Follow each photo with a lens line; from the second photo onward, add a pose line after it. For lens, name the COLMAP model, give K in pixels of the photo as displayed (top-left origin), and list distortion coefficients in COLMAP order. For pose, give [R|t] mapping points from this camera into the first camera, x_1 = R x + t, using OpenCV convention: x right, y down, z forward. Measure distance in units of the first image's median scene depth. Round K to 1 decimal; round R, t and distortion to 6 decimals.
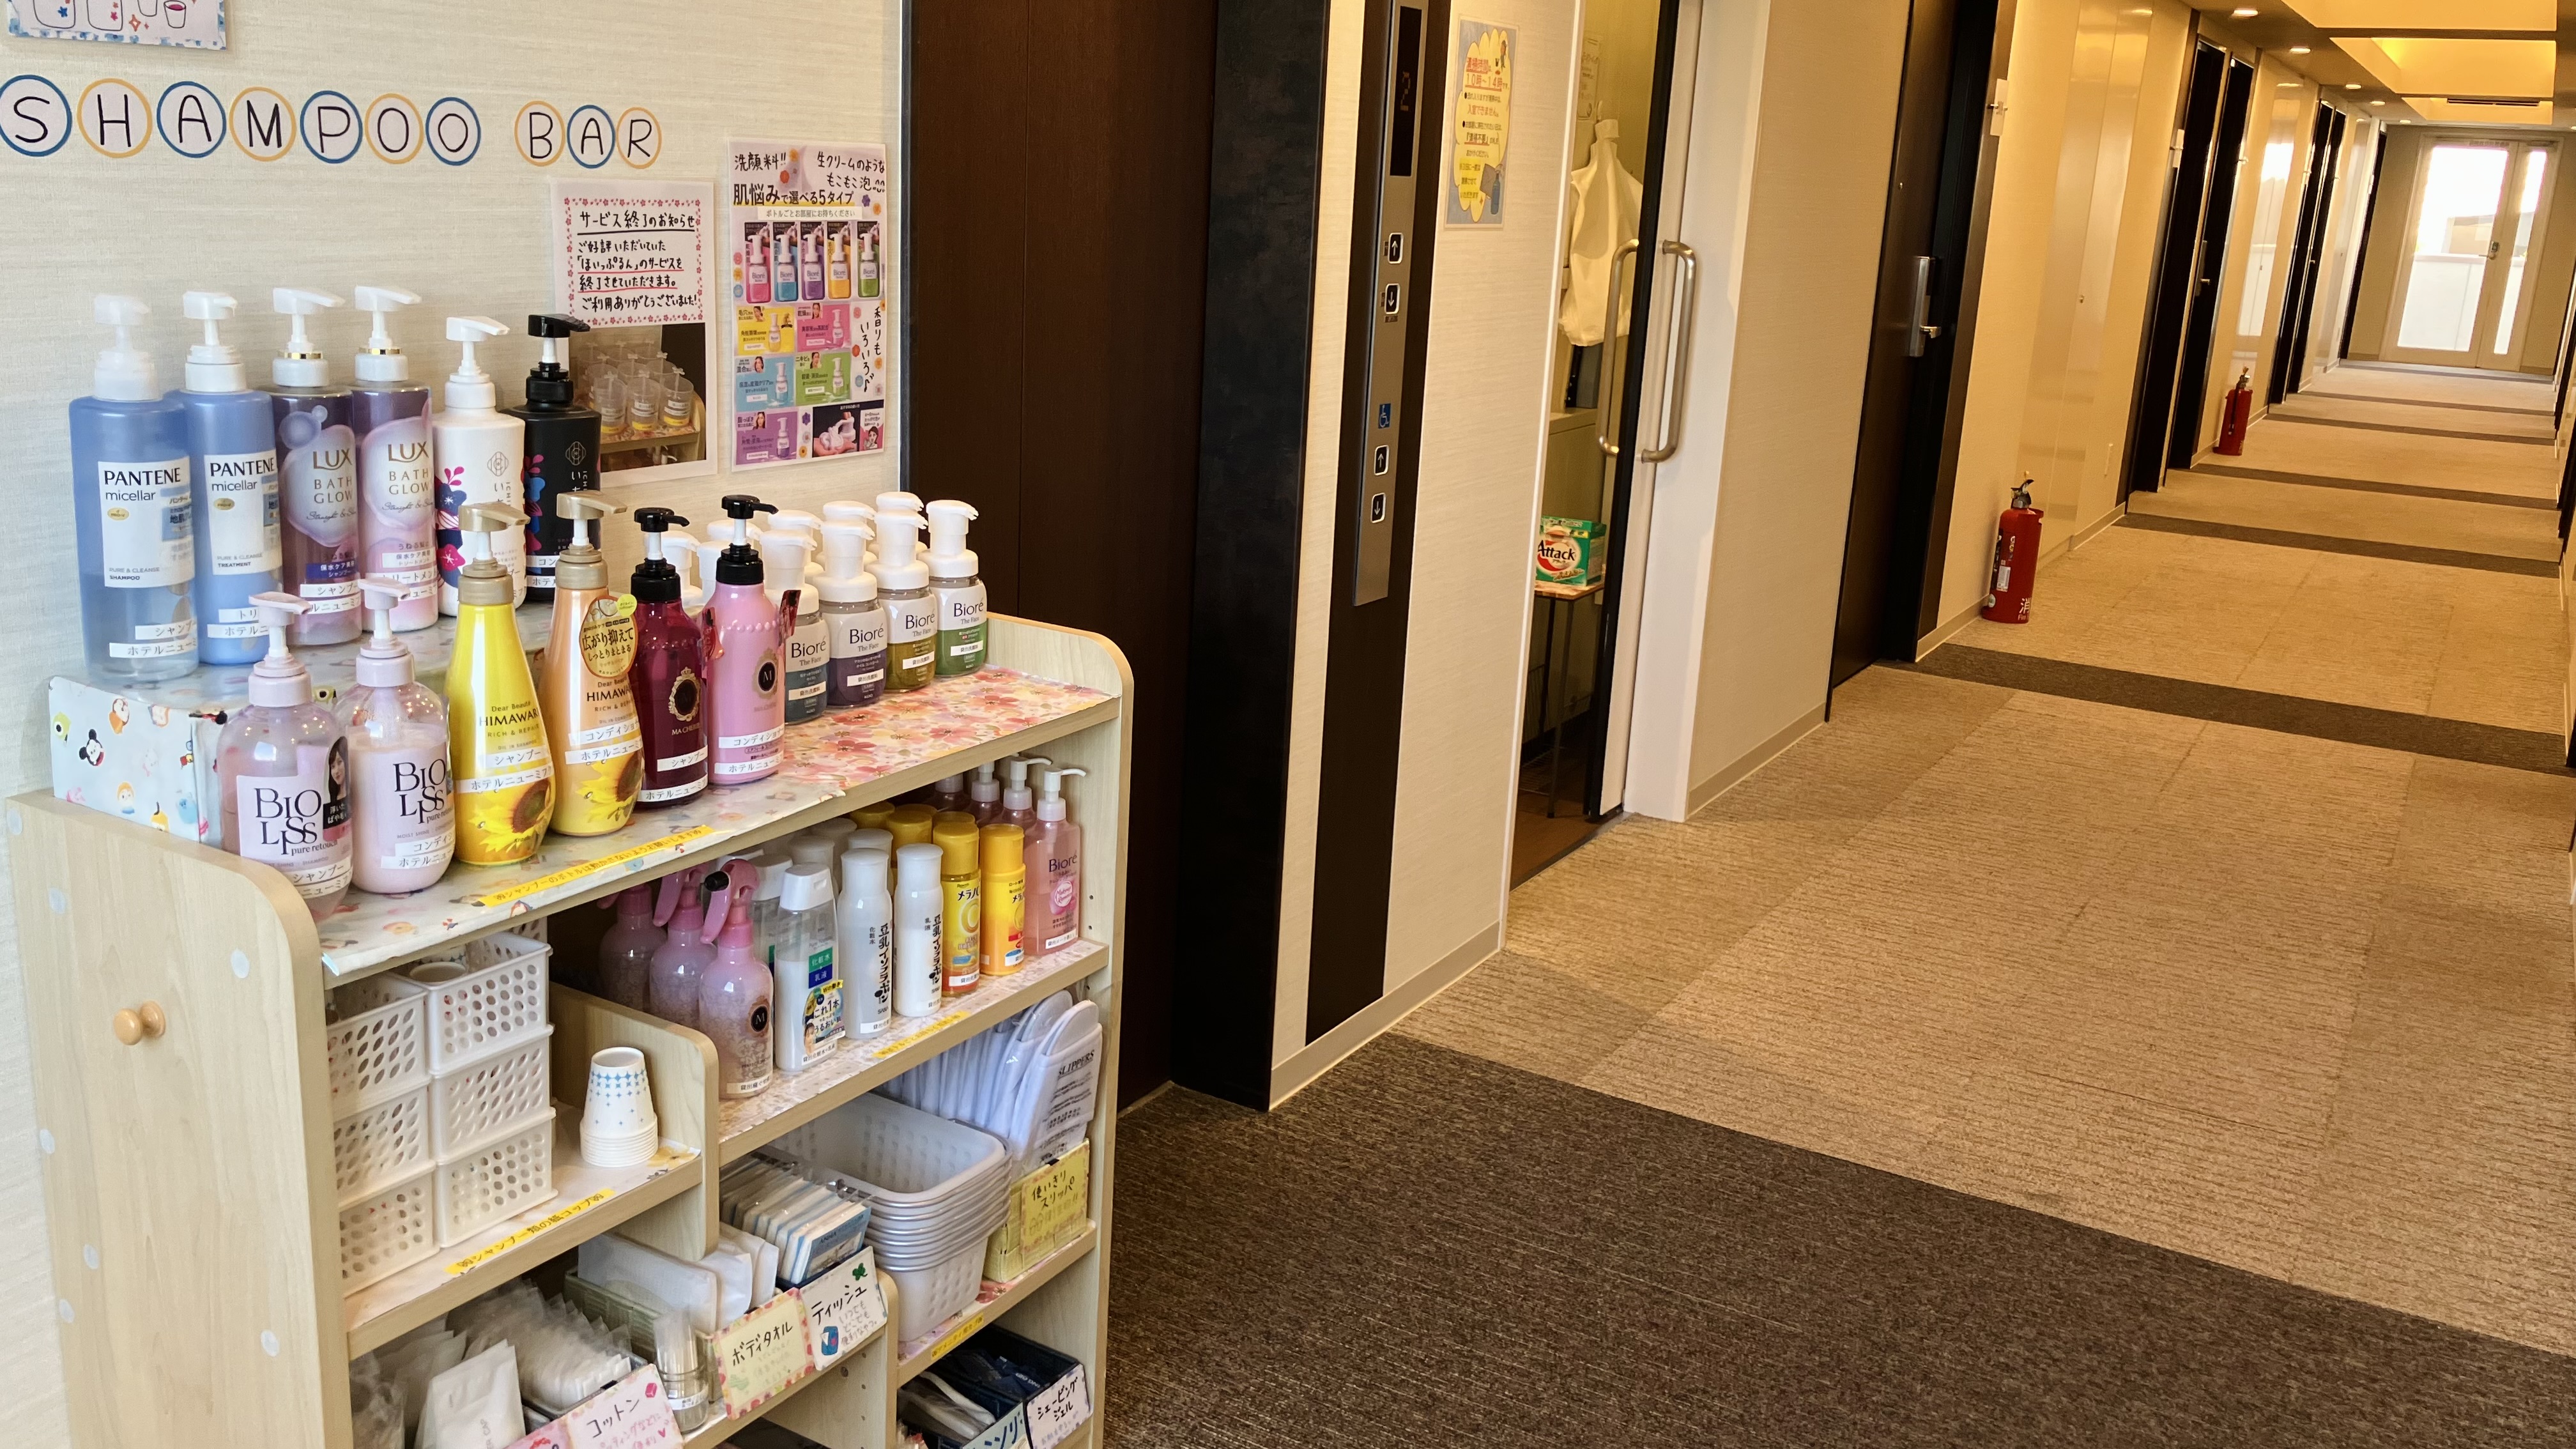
lens RADIAL K [[2025.7, 0, 1230.7], [0, 2025.7, 728.4], [0, 0, 1]] dist [-0.040918, -0.005563]
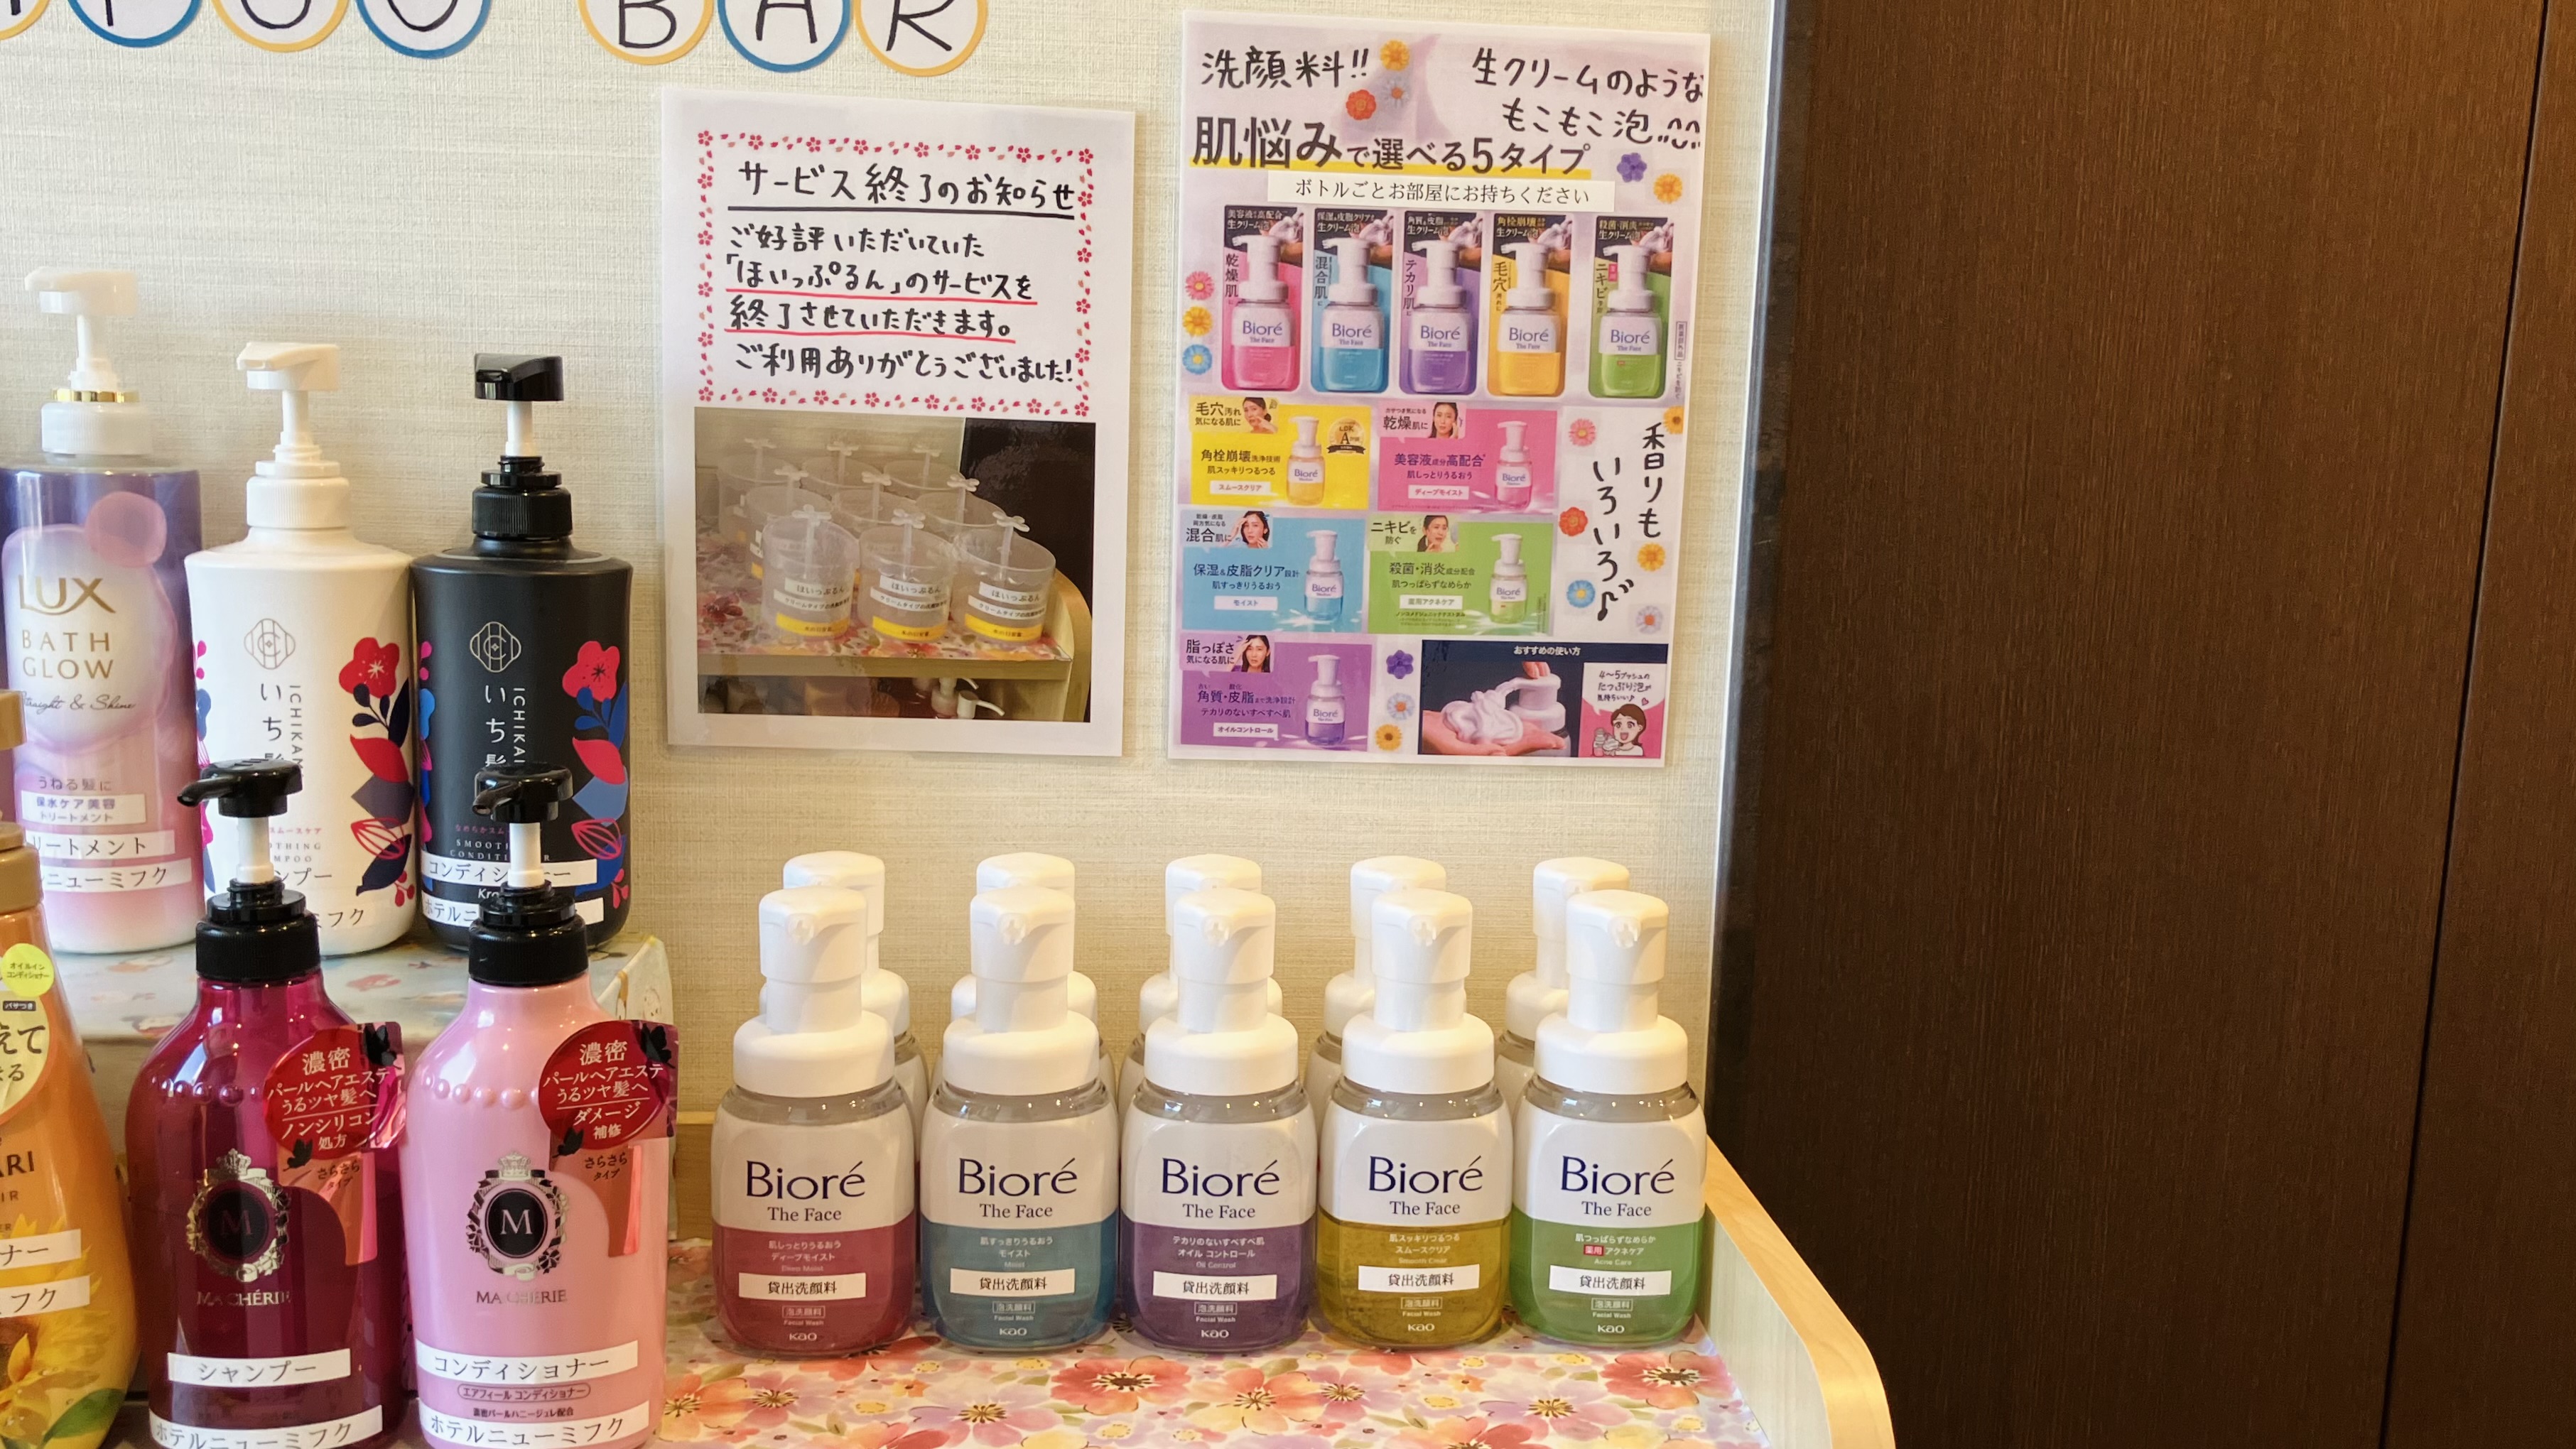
lens RADIAL K [[2282.8, 0, 1293.0], [0, 2282.8, 797.3], [0, 0, 1]] dist [0.137628, -0.470696]
pose [[0.595014, 0.103347, -0.797043, 0.186056], [-0.216187, 0.975729, -0.034874, -0.109589], [0.774094, 0.193061, 0.602915, 0.734182]]
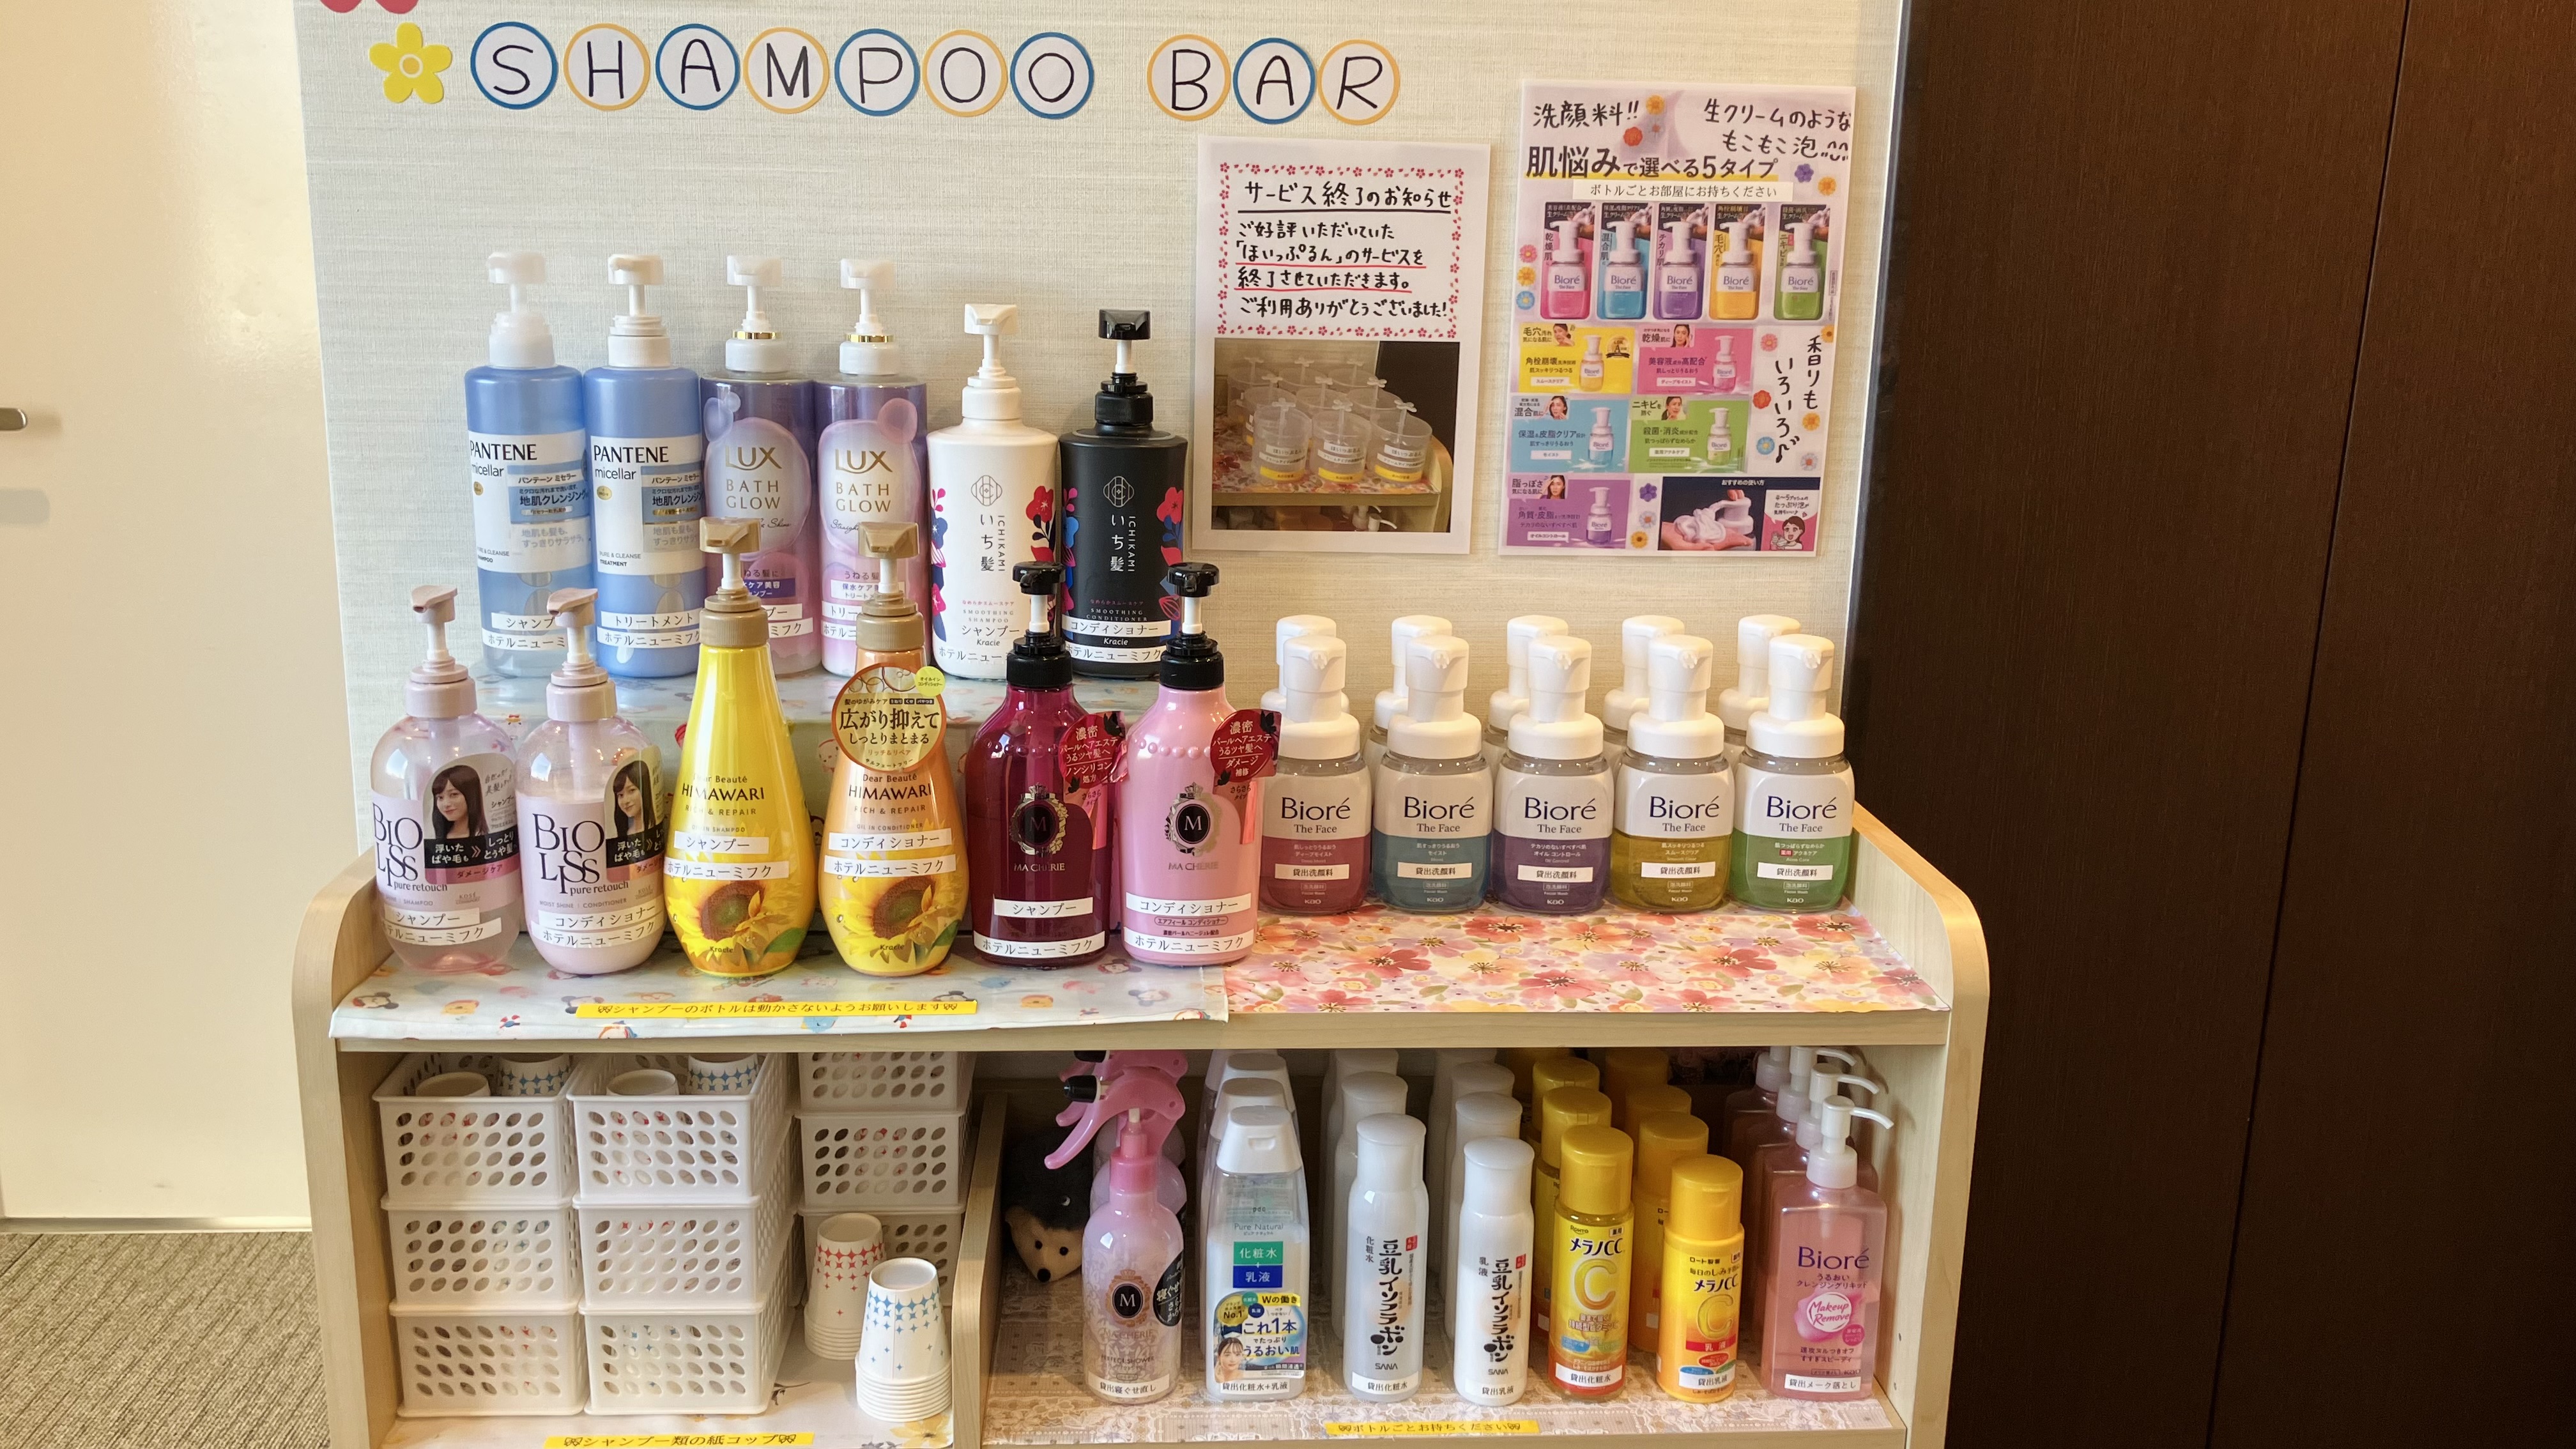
lens RADIAL K [[2038.4, 0, 1255.2], [0, 2038.4, 709.1], [0, 0, 1]] dist [0.160578, -0.609097]
pose [[0.576059, 0.151394, -0.803266, 0.303290], [-0.209832, 0.977157, 0.033688, -0.081901], [0.790017, 0.149145, 0.594667, 0.523089]]
